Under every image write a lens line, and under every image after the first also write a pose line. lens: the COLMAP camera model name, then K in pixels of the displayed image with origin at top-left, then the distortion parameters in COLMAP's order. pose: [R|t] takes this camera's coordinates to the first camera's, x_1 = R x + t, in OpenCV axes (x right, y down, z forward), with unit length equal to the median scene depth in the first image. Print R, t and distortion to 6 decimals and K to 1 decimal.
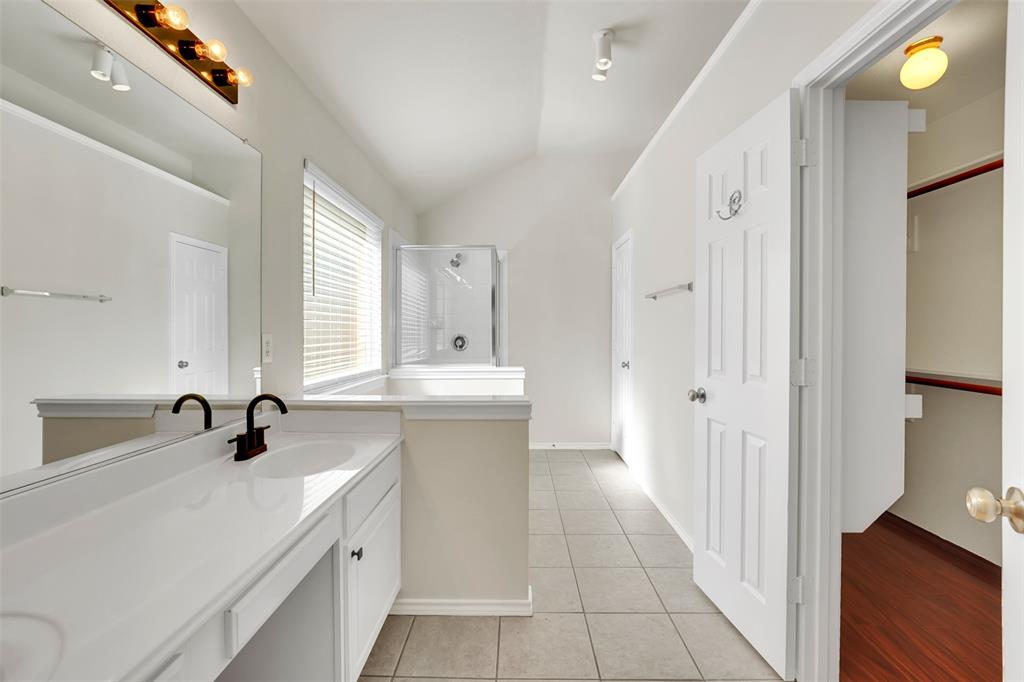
lens RADIAL K [[406.9, 0, 509.2], [0, 406.9, 332.8], [0, 0, 1]] dist [-0.017244, 0.000048]
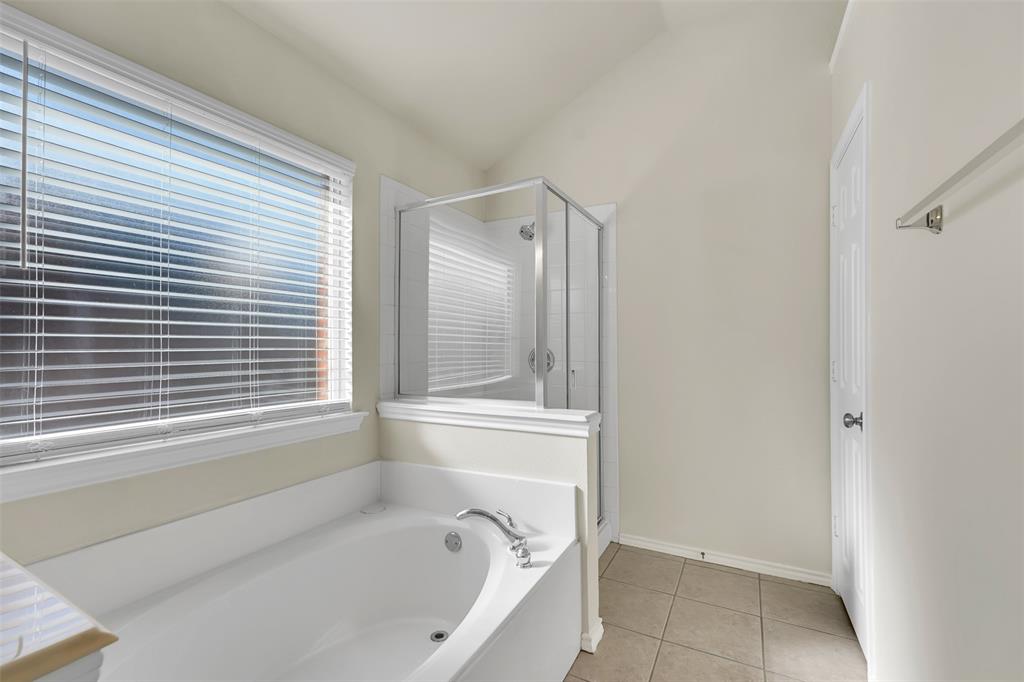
lens RADIAL K [[431.7, 0, 519.5], [0, 431.7, 341.2], [0, 0, 1]] dist [-0.021844, 0.000186]
pose [[0.894972, -0.007371, -0.446062, 0.187552], [-0.000754, 0.999837, -0.018034, 0.007589], [0.446122, 0.016477, 0.894821, 0.493388]]
